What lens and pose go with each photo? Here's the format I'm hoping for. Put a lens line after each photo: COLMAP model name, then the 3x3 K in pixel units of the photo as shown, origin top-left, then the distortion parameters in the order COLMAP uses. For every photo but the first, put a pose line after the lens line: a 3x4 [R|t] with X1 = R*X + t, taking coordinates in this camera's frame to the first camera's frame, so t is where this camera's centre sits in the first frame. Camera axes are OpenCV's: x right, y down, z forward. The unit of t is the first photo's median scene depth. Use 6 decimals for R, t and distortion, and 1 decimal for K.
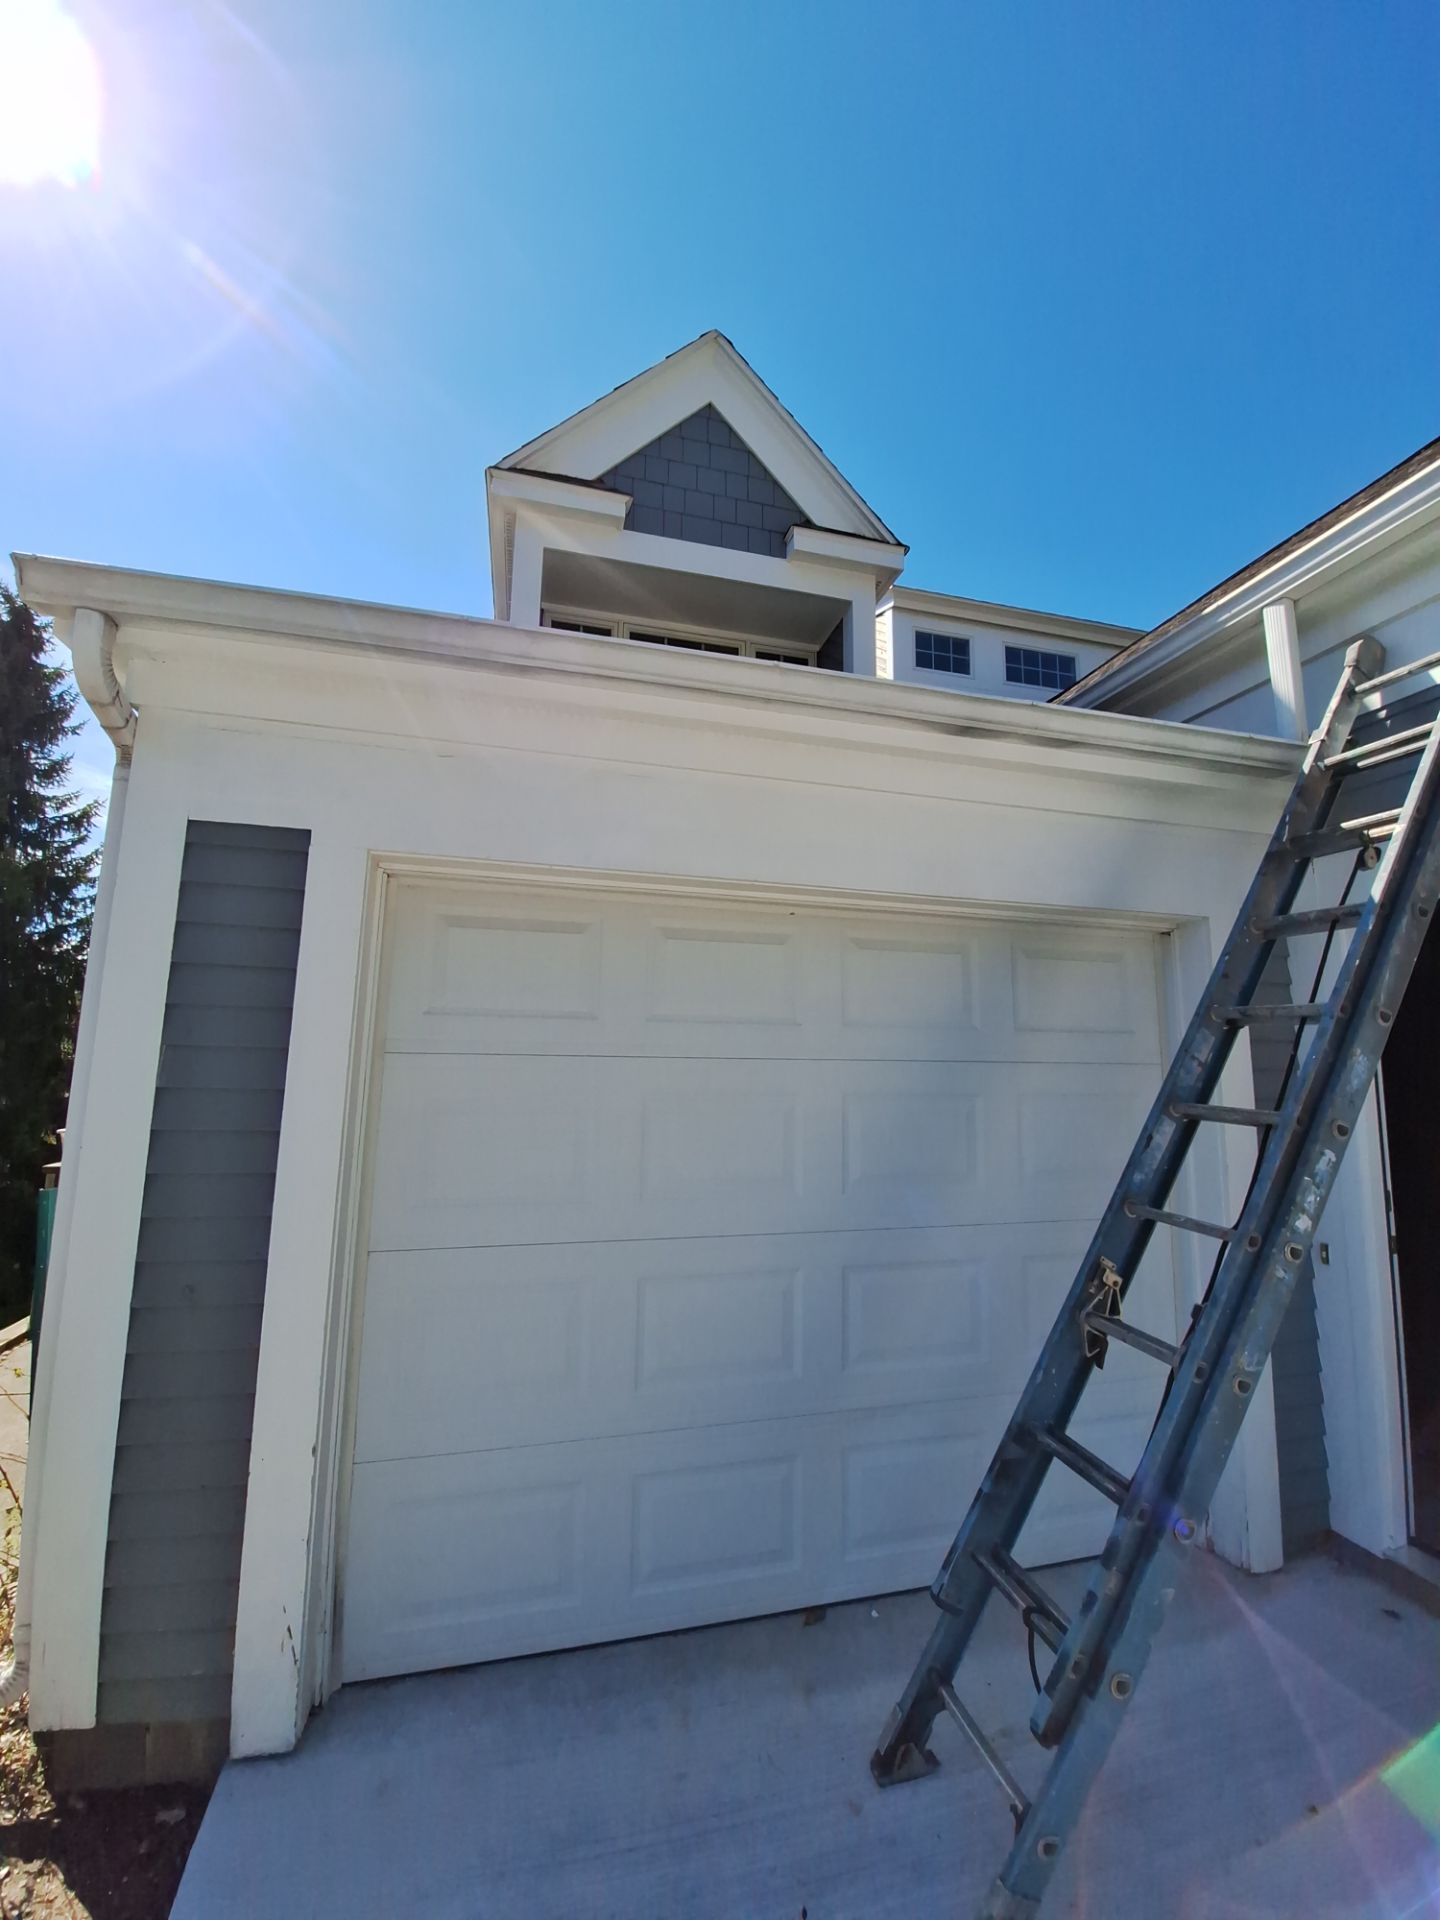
lens RADIAL K [[762.4, 0, 720.0], [0, 762.4, 960.0], [0, 0, 1]] dist [-0.003464, -0.007487]
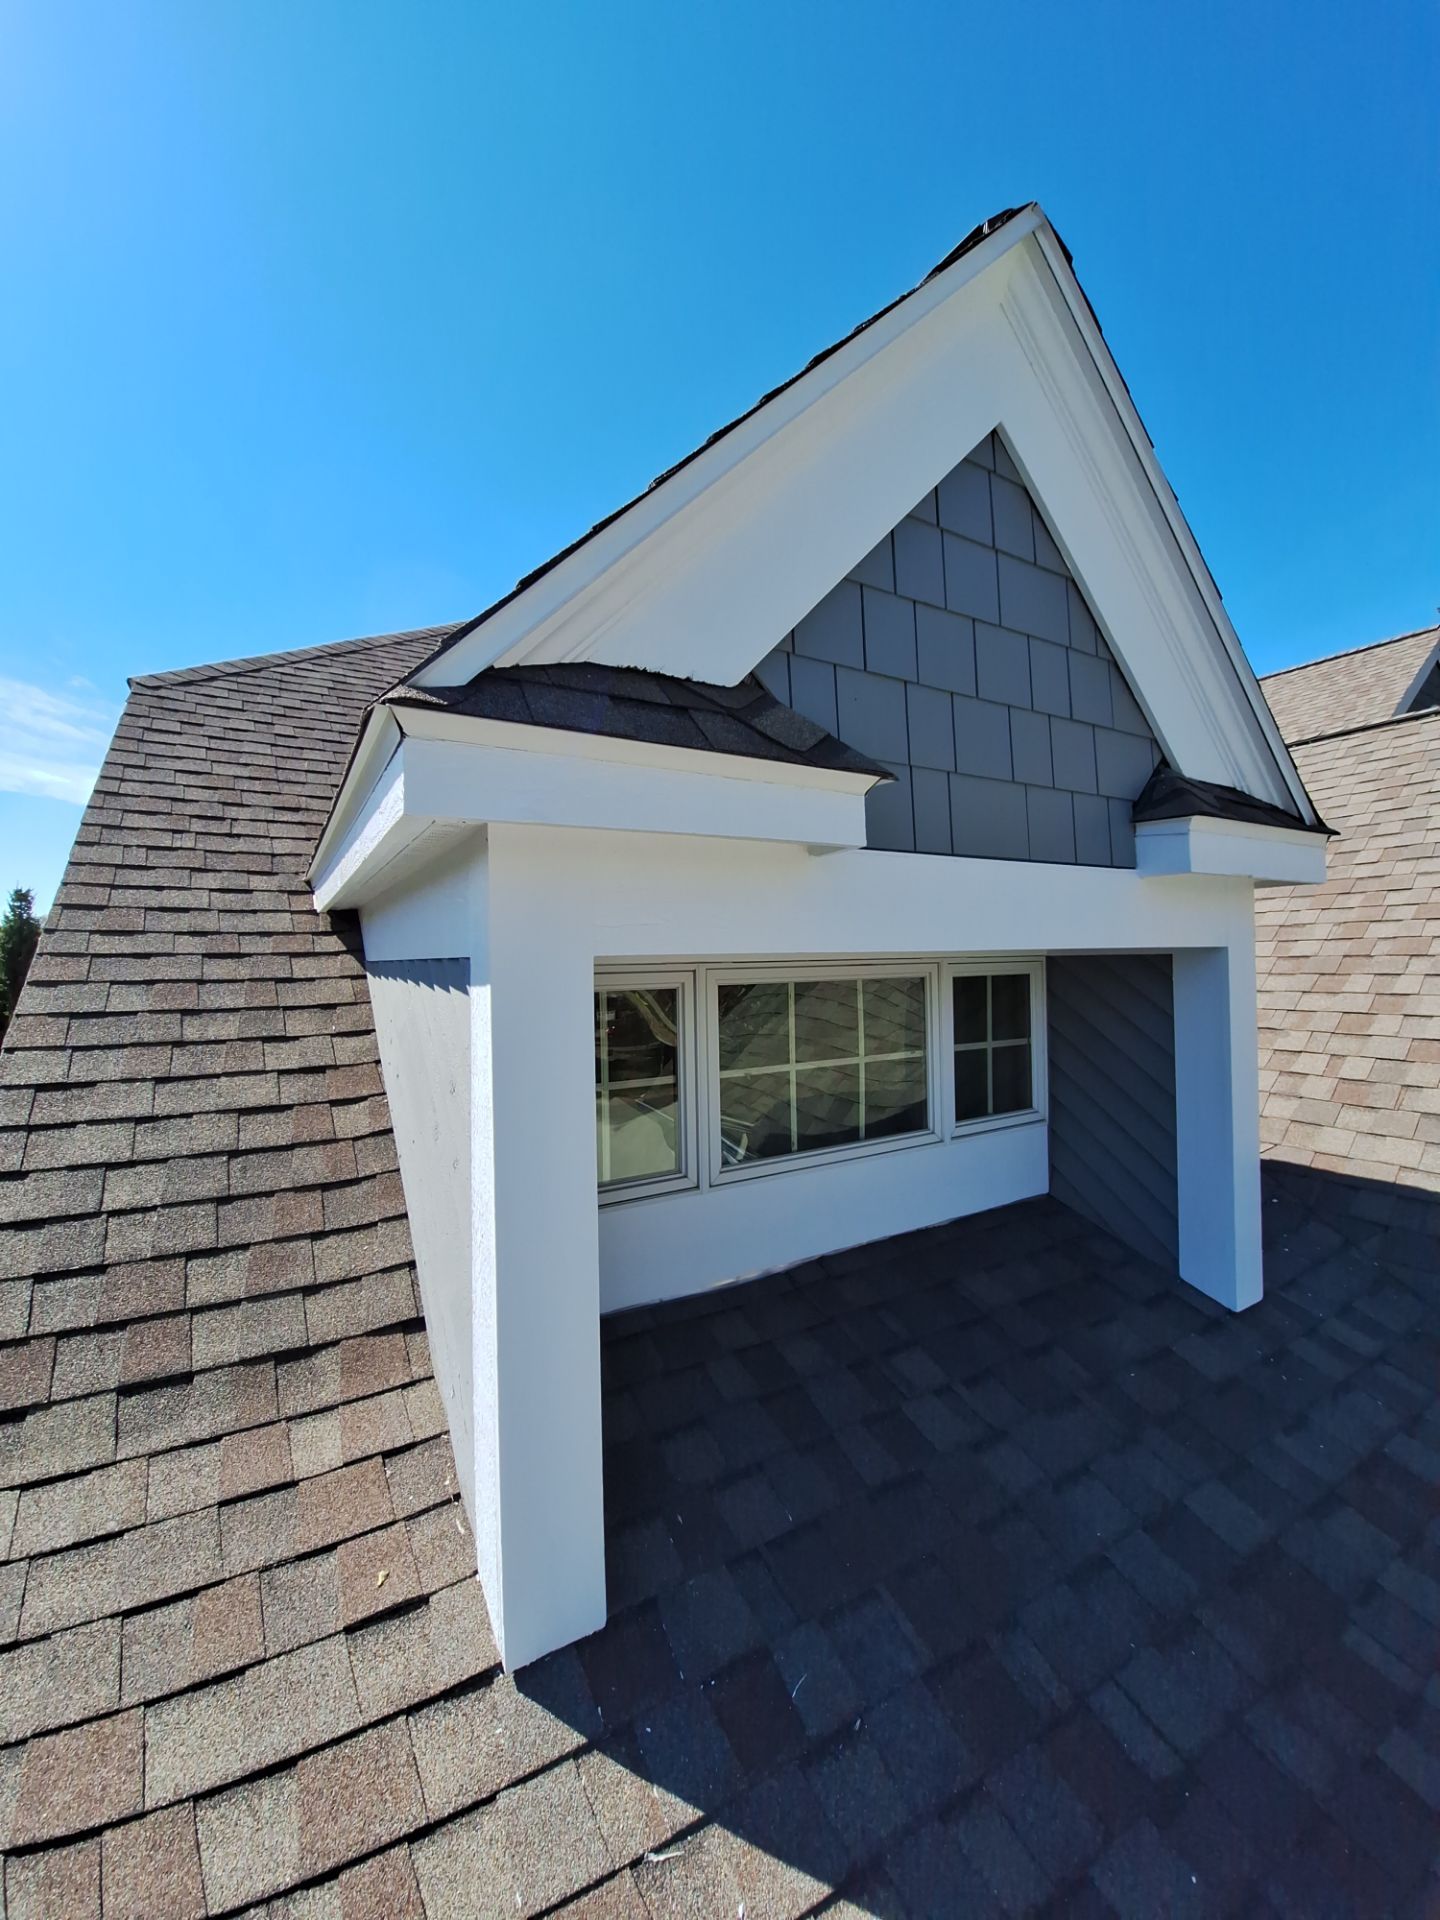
lens RADIAL K [[755.8, 0, 720.0], [0, 755.8, 960.0], [0, 0, 1]] dist [0.003388, -0.010785]
pose [[0.961713, -0.034056, 0.271934, -0.512914], [0.000572, 0.992496, 0.122274, -1.106081], [-0.274058, -0.117437, 0.954516, 1.388911]]
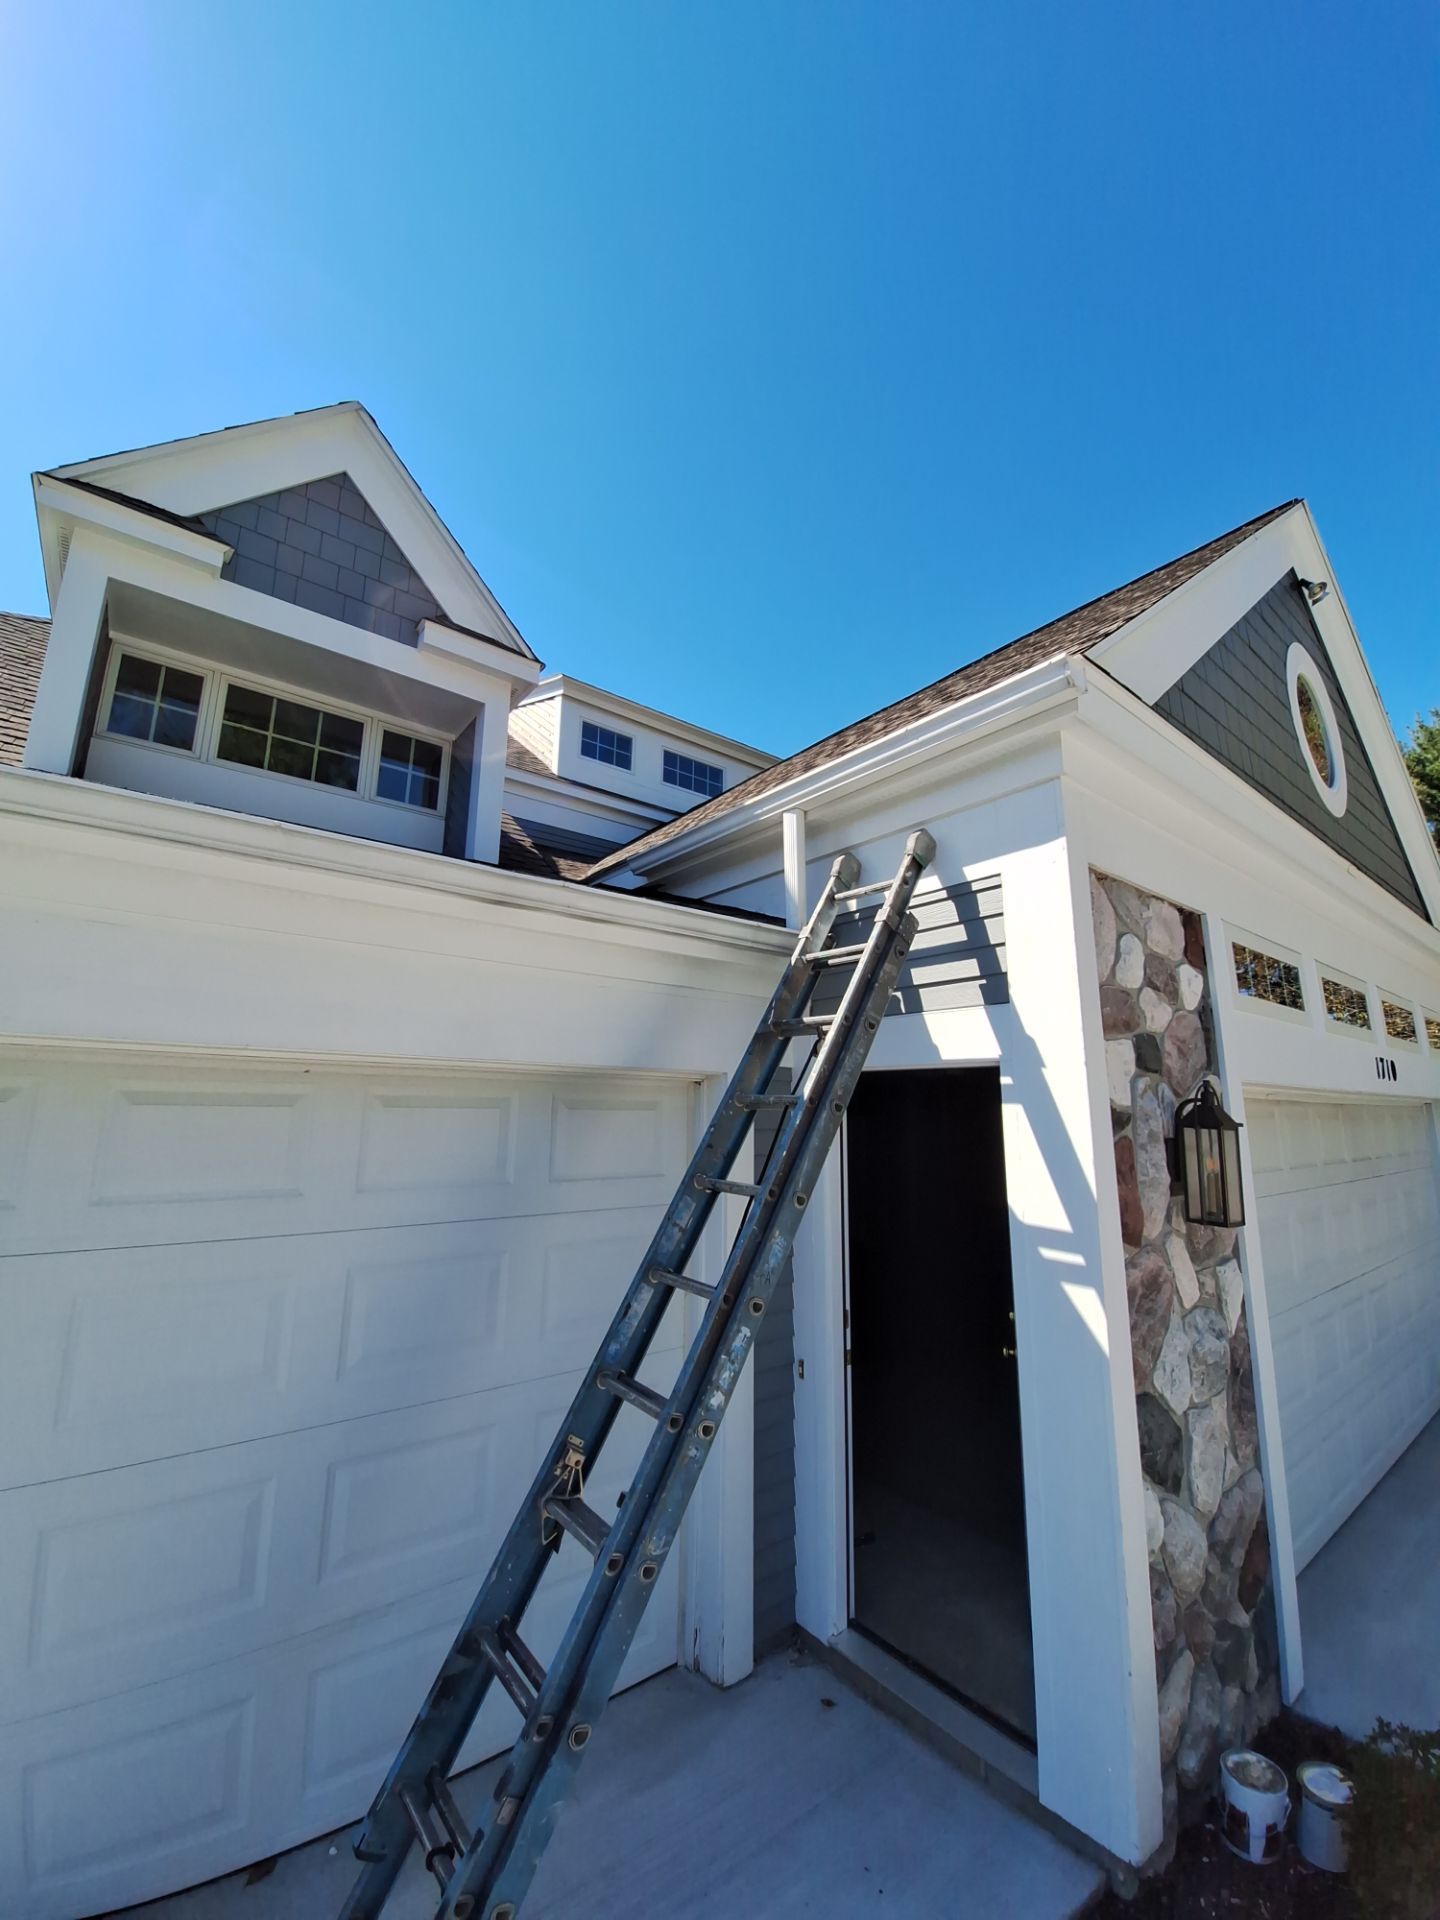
lens RADIAL K [[755.8, 0, 720.0], [0, 755.8, 960.0], [0, 0, 1]] dist [0.003388, -0.010785]
pose [[0.917506, 0.069959, 0.391522, 0.191947], [-0.044819, 0.996325, -0.072997, -0.156068], [-0.395189, 0.049427, 0.917269, -0.053372]]
